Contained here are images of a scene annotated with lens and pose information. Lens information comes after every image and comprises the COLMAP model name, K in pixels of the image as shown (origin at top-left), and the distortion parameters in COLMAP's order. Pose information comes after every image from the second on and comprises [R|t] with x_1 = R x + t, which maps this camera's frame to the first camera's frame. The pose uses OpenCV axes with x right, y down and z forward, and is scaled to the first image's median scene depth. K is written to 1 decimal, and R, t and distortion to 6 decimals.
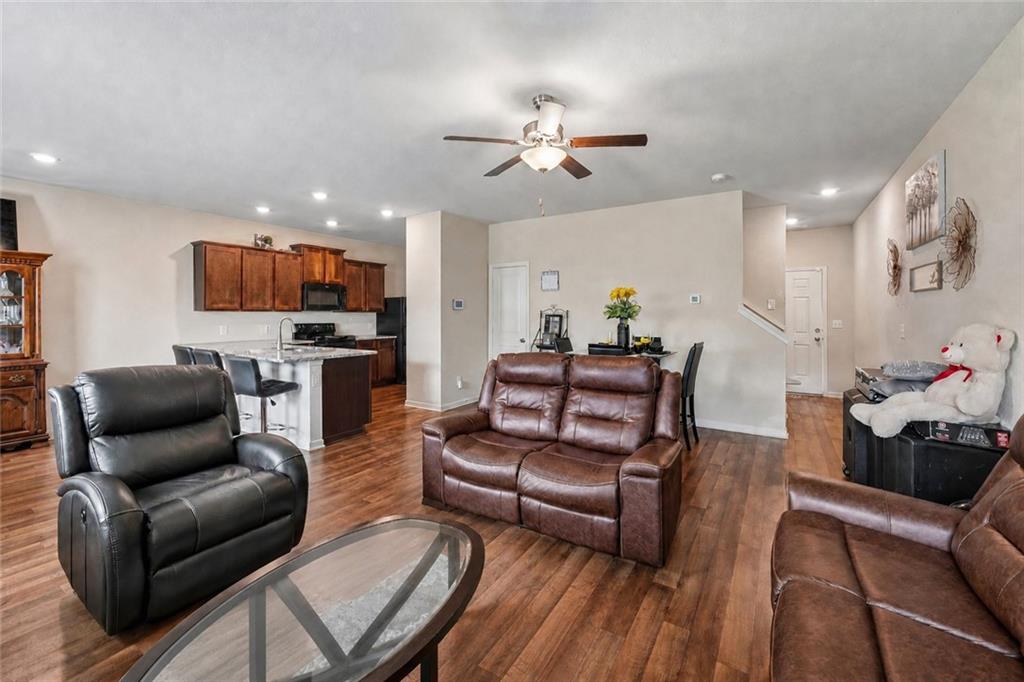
lens RADIAL K [[419.9, 0, 506.0], [0, 419.9, 313.1], [0, 0, 1]] dist [0.000177, 0.000065]
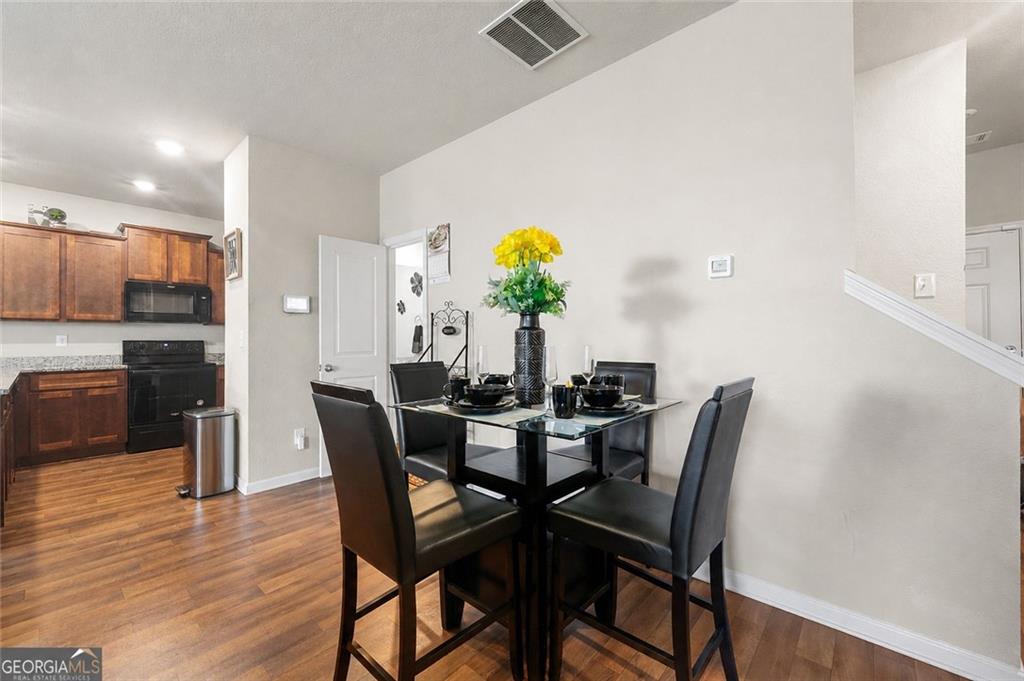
lens RADIAL K [[409.0, 0, 501.5], [0, 409.0, 337.3], [0, 0, 1]] dist [-0.000383, 0.000137]
pose [[0.984946, -0.005865, -0.172765, 0.242308], [0.005274, 0.999979, -0.003882, 0.027724], [0.172784, 0.002913, 0.984955, 0.479487]]
